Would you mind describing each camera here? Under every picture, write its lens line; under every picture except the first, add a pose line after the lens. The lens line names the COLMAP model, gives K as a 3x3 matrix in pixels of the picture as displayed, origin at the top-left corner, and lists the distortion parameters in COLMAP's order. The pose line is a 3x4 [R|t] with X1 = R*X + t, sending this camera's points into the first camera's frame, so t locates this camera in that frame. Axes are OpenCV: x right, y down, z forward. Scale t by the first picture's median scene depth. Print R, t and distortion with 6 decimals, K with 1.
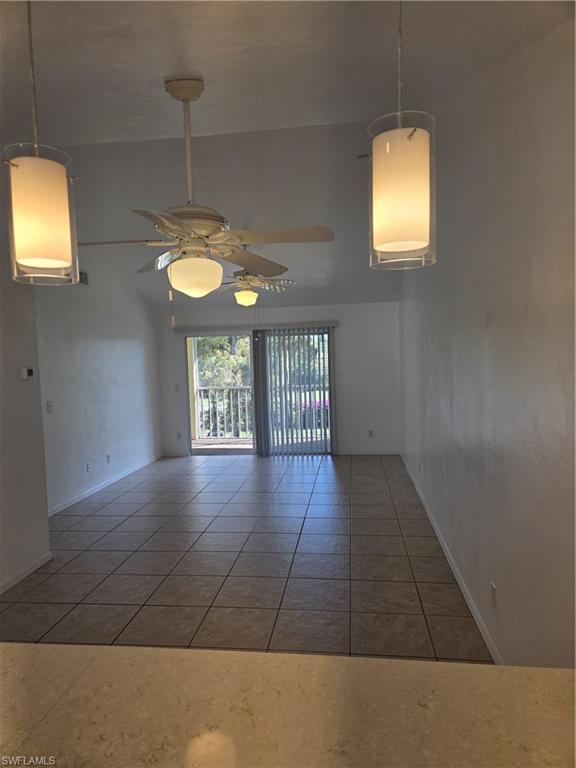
lens RADIAL K [[520.1, 0, 288.4], [0, 520.1, 383.7], [0, 0, 1]] dist [0.043648, -0.011545]
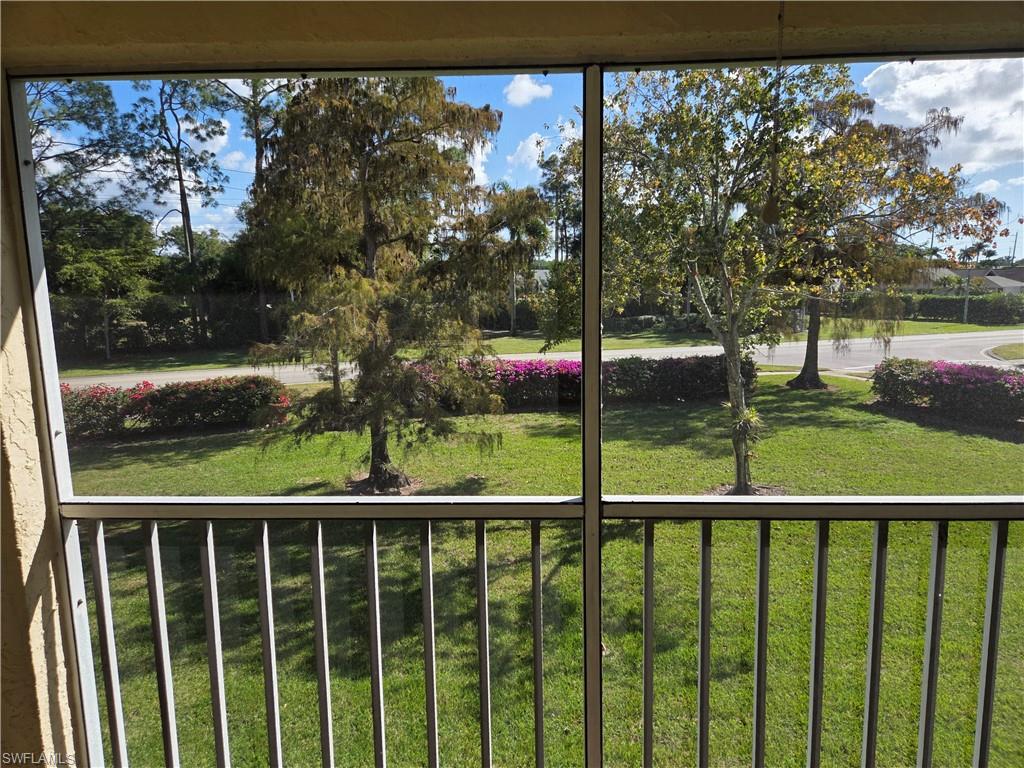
lens RADIAL K [[693.4, 0, 512.5], [0, 693.4, 382.6], [0, 0, 1]] dist [0.043648, -0.011545]
pose [[0.995890, 0.000463, 0.090575, -0.034763], [-0.008524, 0.996028, 0.088628, -0.017966], [-0.090174, -0.089036, 0.991938, 0.362452]]
